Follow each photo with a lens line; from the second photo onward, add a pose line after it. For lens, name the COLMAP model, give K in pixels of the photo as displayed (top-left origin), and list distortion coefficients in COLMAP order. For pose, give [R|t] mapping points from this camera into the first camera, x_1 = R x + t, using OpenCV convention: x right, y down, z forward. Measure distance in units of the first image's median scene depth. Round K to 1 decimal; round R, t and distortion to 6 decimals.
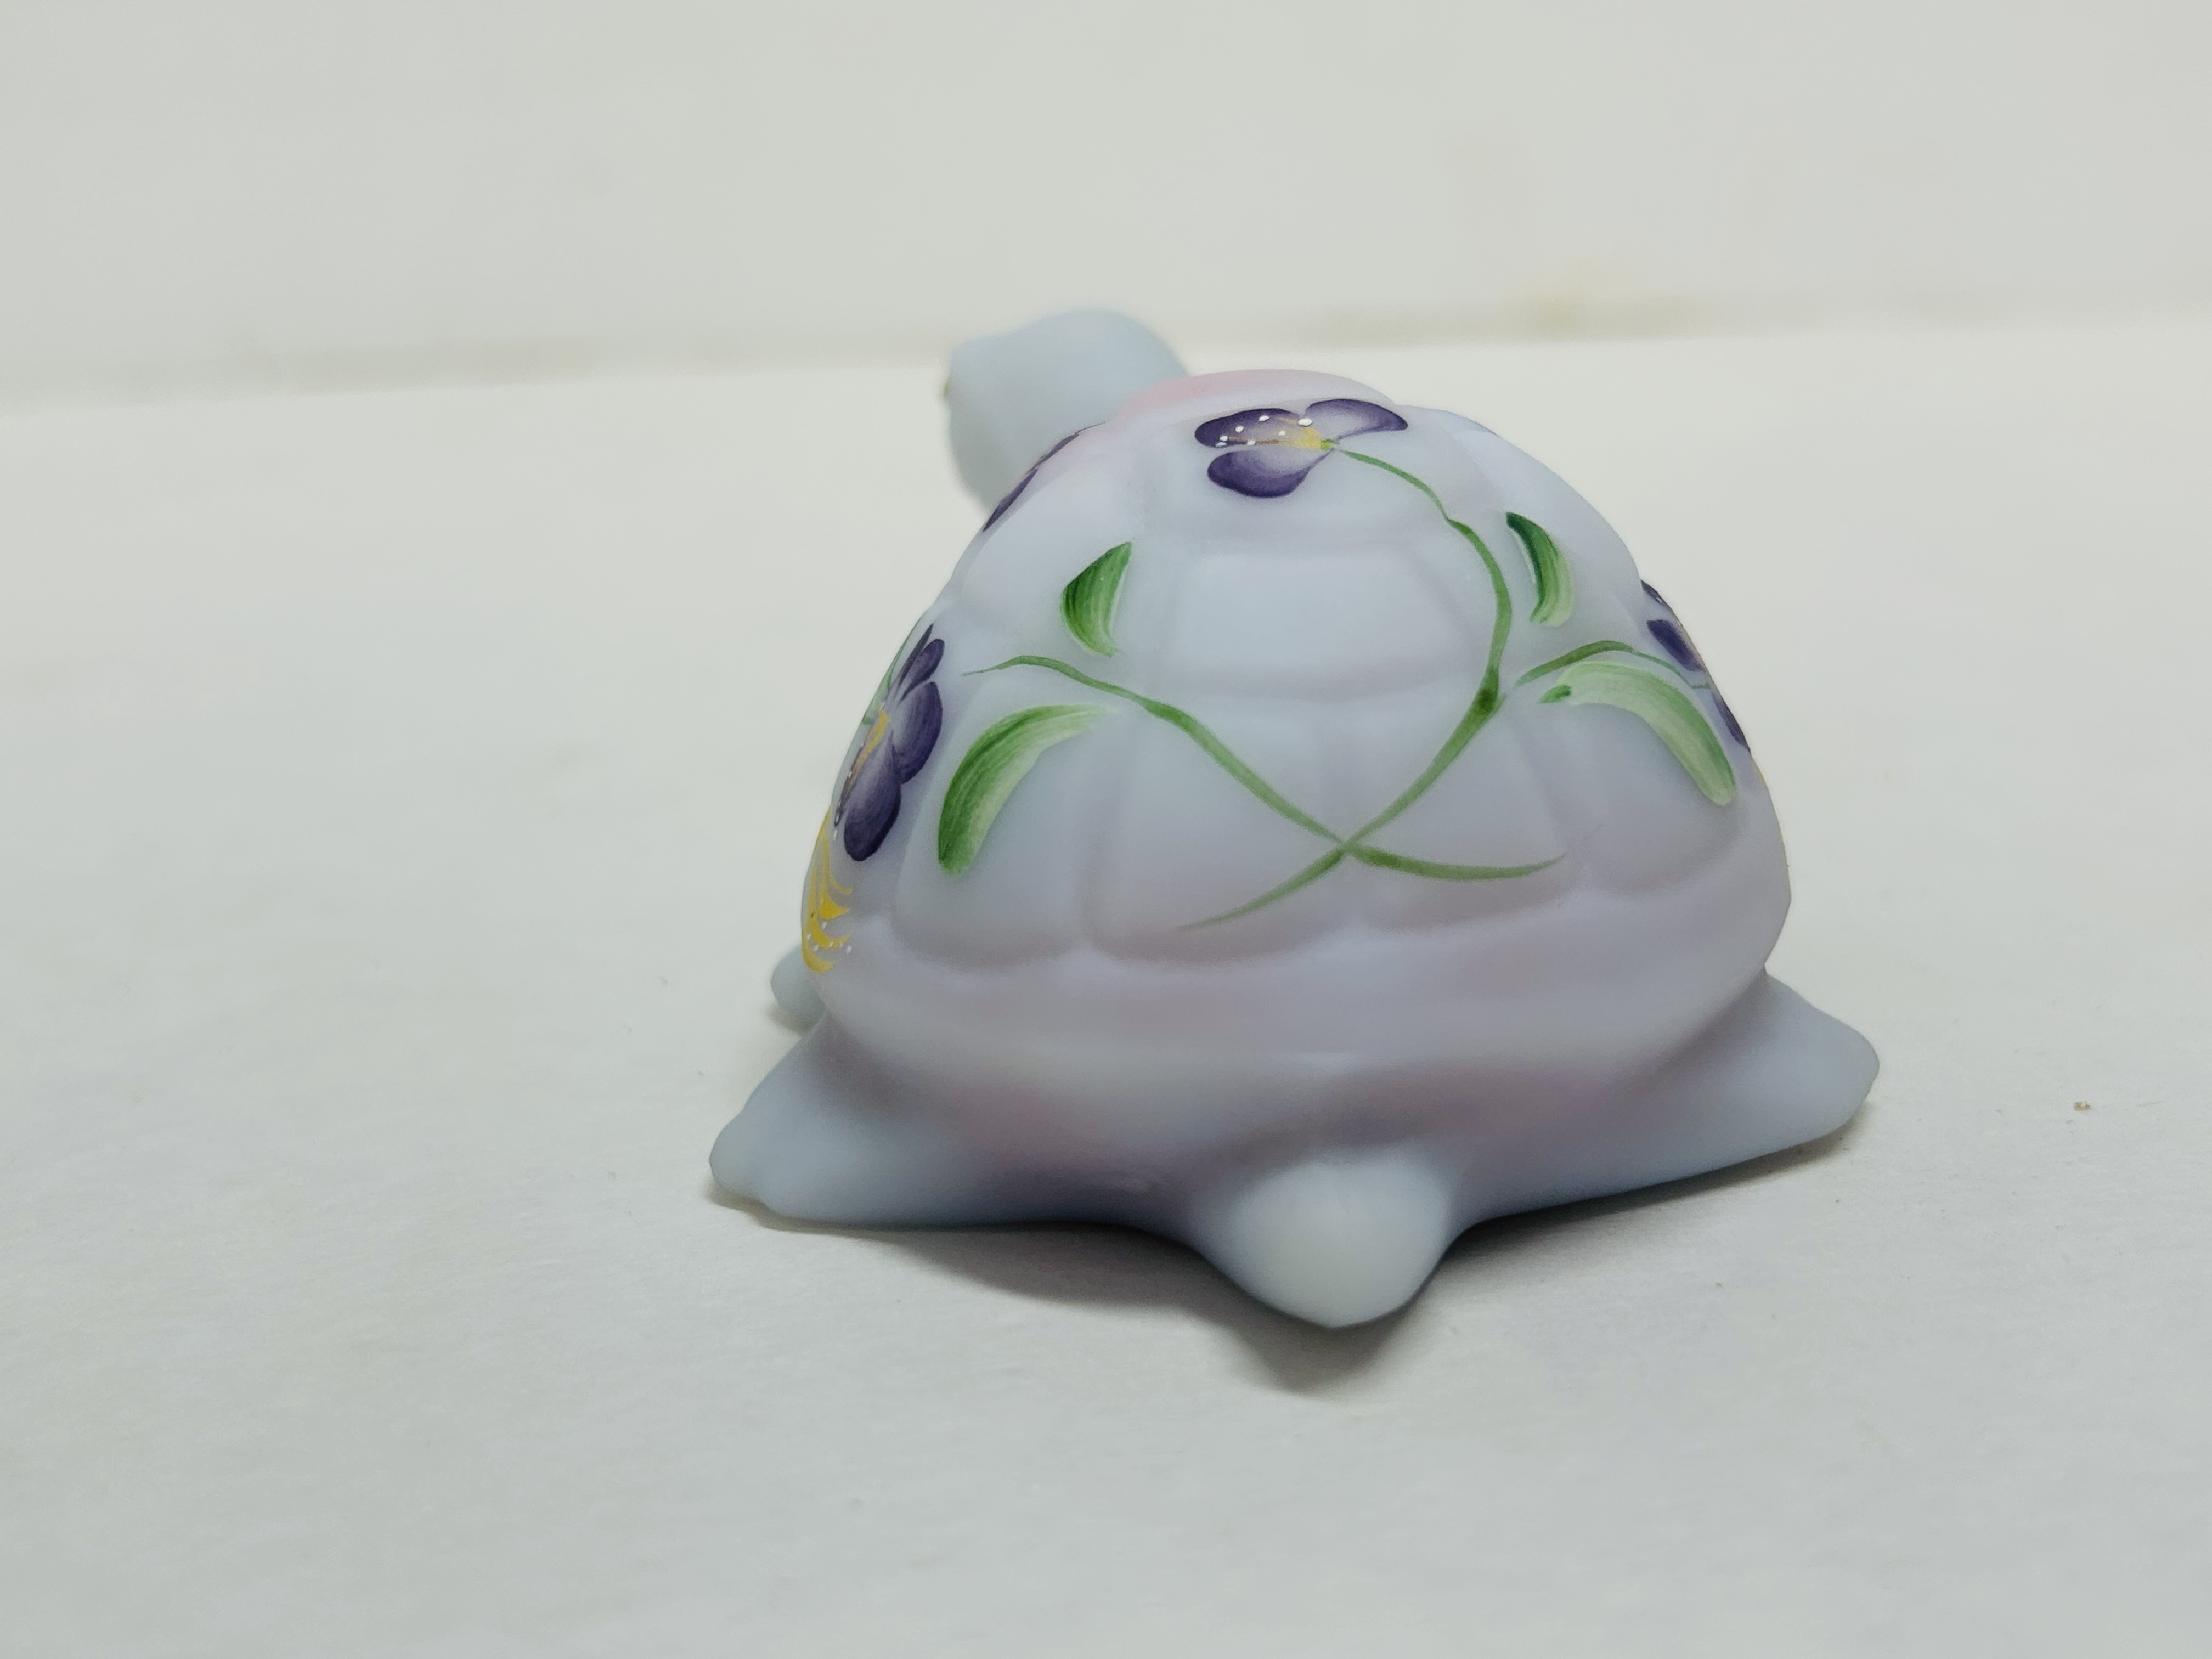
lens RADIAL K [[2380.5, 0, 1106.0], [0, 2380.5, 829.5], [0, 0, 1]] dist [0.018105, 0.005218]
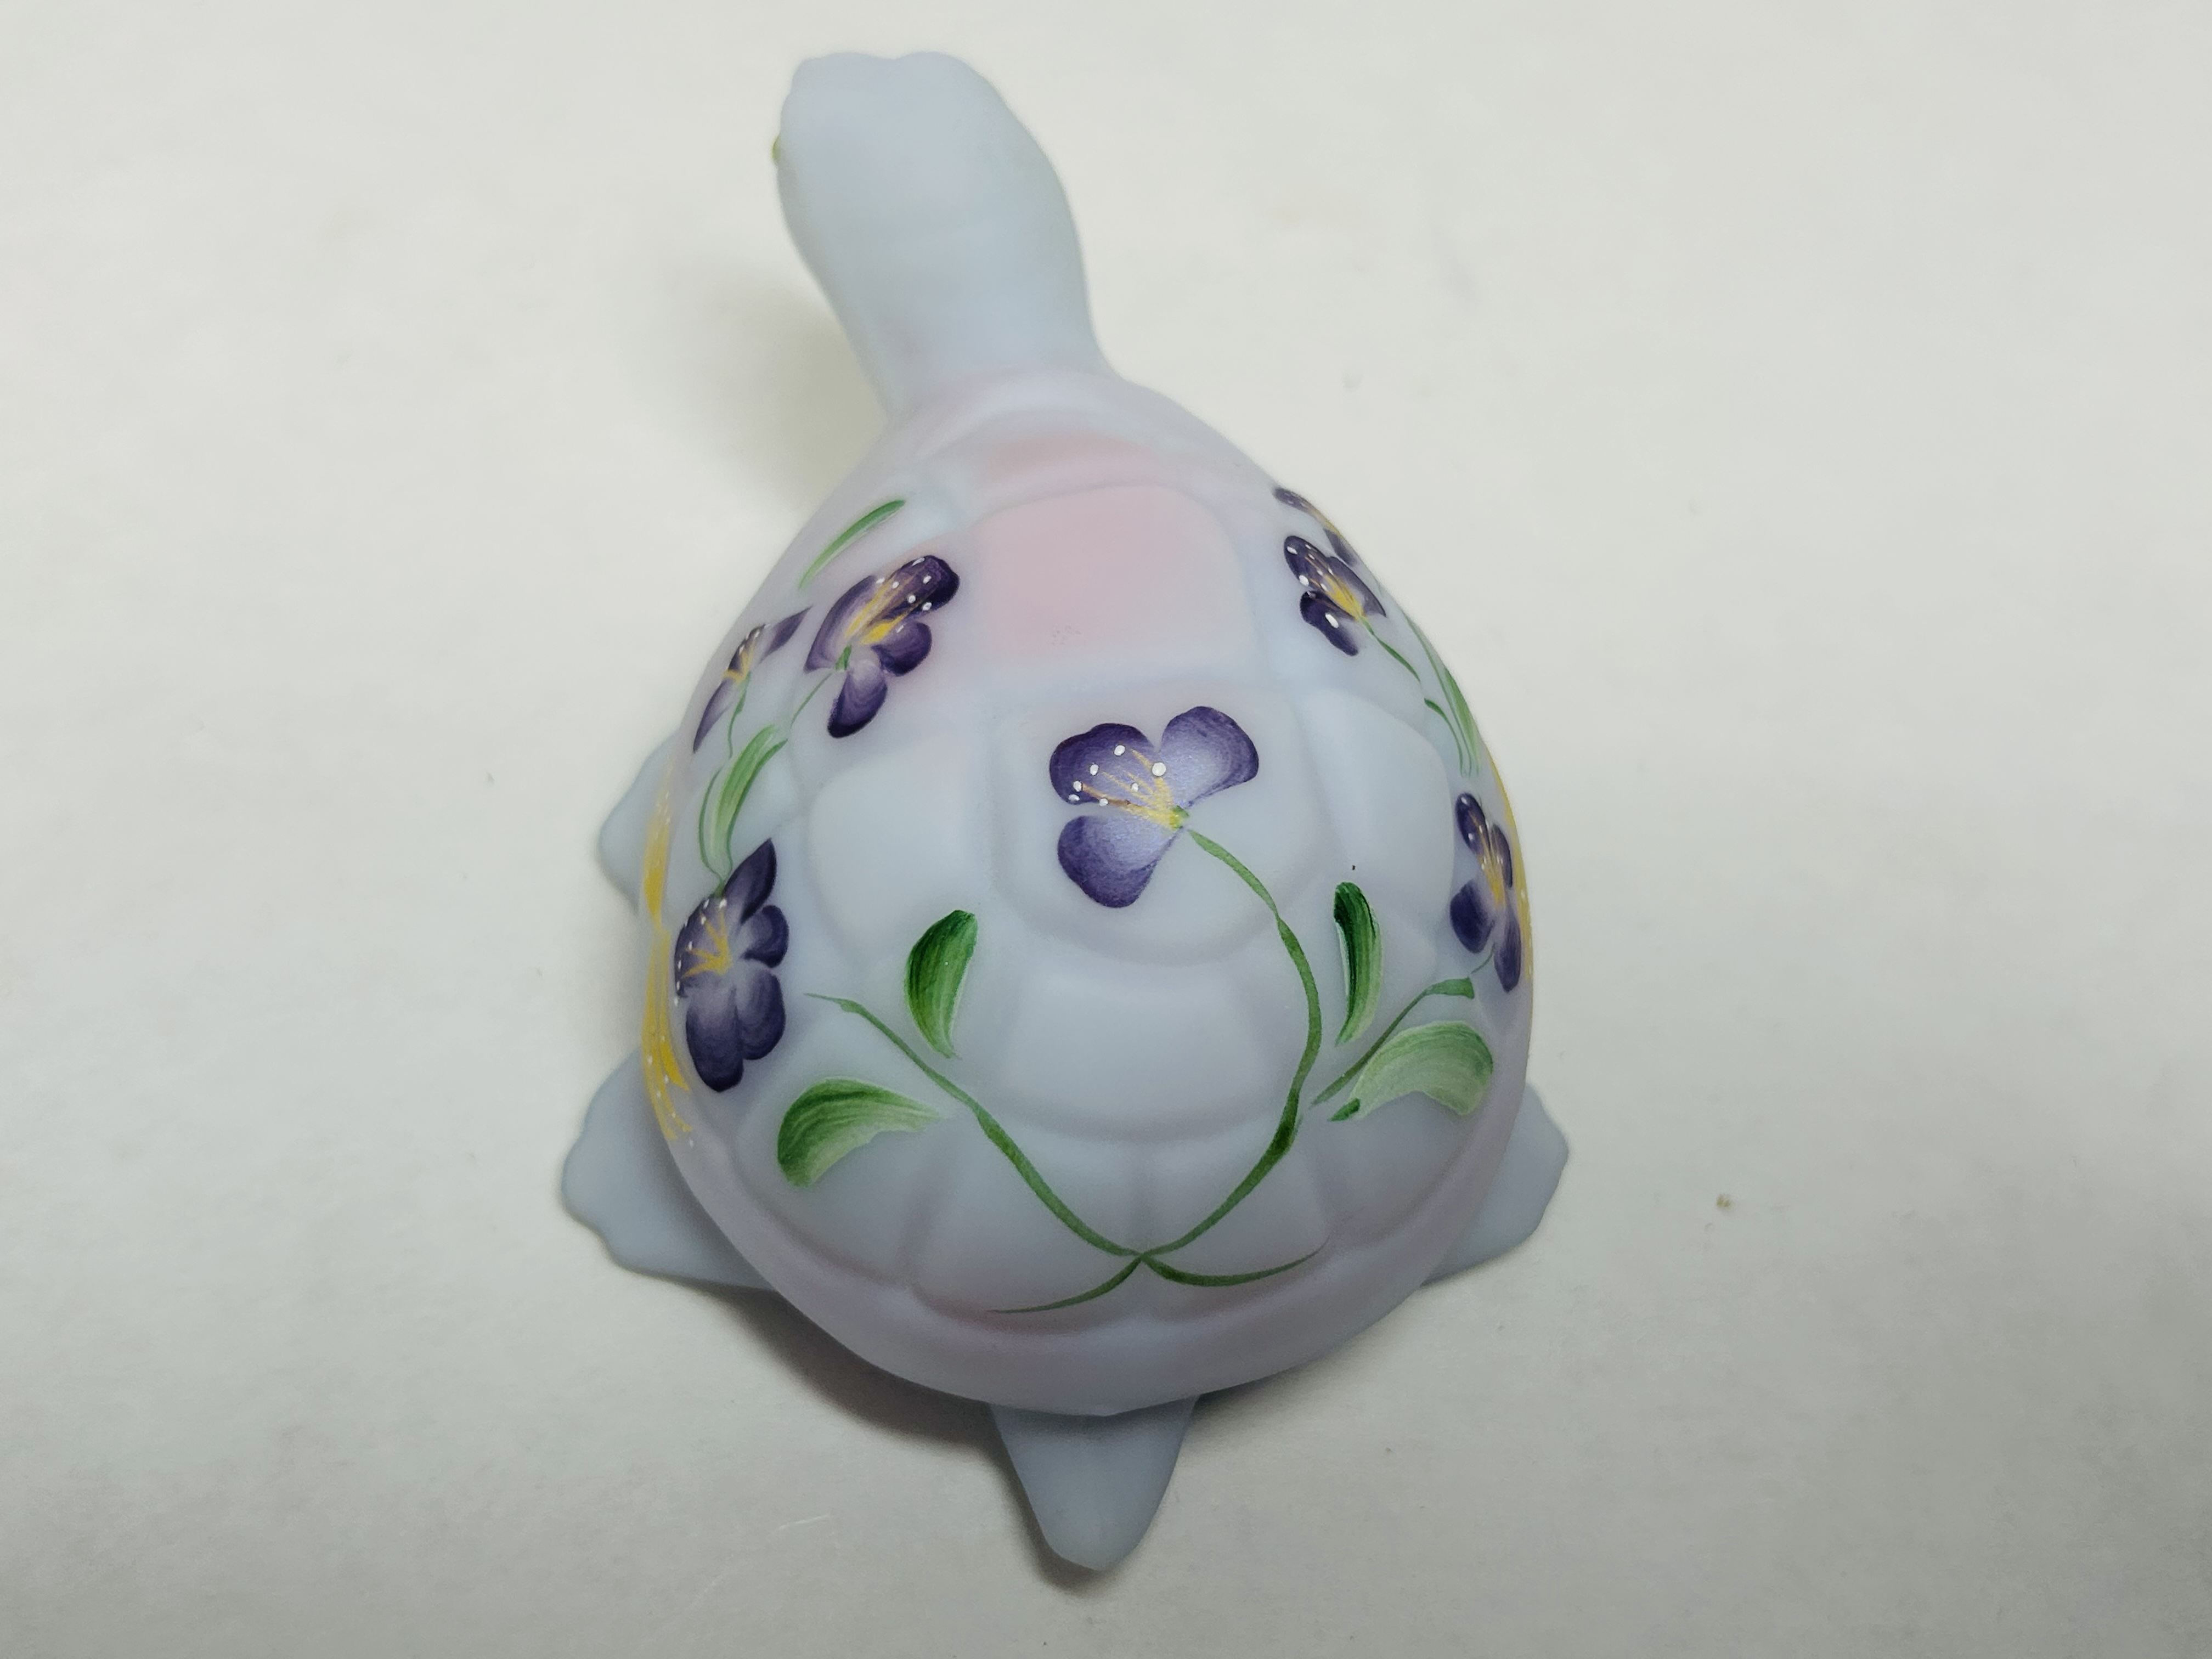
lens RADIAL K [[2380.5, 0, 1106.0], [0, 2380.5, 829.5], [0, 0, 1]] dist [0.018105, 0.005218]
pose [[0.989796, 0.060332, 0.129087, -0.071931], [-0.122628, 0.822035, 0.556076, -0.755969], [-0.072565, -0.566231, 0.821046, 0.167615]]
